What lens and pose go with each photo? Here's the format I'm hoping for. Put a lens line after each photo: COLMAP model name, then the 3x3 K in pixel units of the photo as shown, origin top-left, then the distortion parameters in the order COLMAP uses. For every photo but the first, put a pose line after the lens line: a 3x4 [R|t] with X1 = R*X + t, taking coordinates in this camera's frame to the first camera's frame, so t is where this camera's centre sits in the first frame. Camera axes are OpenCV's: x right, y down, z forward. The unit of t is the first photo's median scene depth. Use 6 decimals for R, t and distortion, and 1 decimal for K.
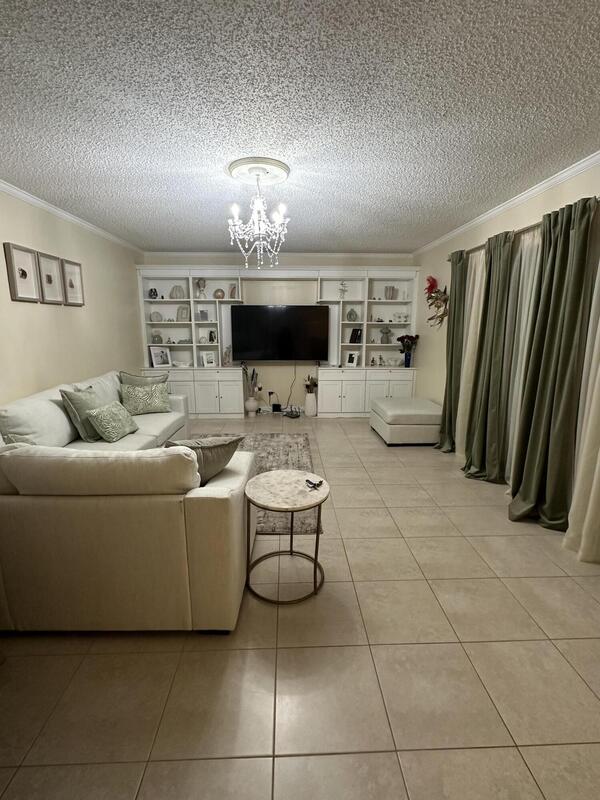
lens RADIAL K [[363.2, 0, 300.0], [0, 363.2, 400.0], [0, 0, 1]] dist [-0.015302, 0.000129]
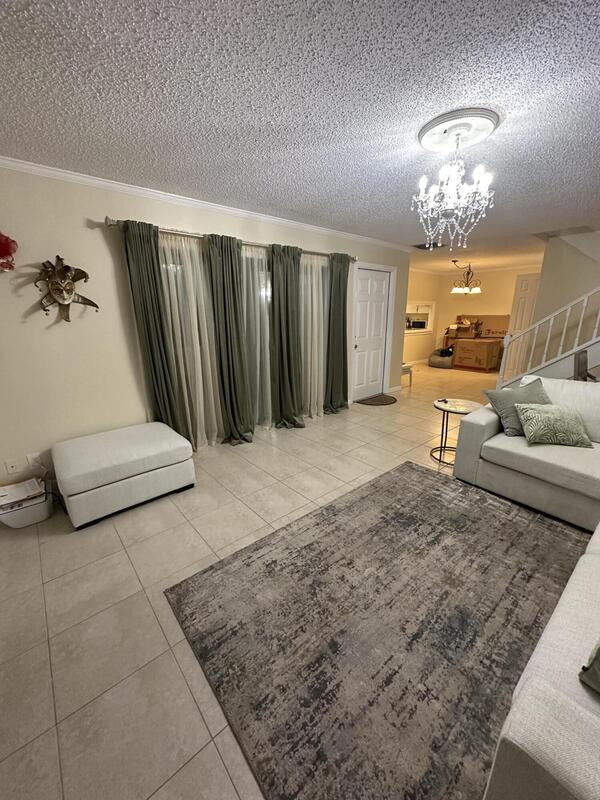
lens RADIAL K [[320.7, 0, 300.0], [0, 320.7, 400.0], [0, 0, 1]] dist [-0.001920, -0.000157]
pose [[-0.621125, -0.210656, 0.754869, -0.276908], [0.166279, 0.905847, 0.389607, -0.200005], [-0.765868, 0.367513, -0.527617, 0.908313]]
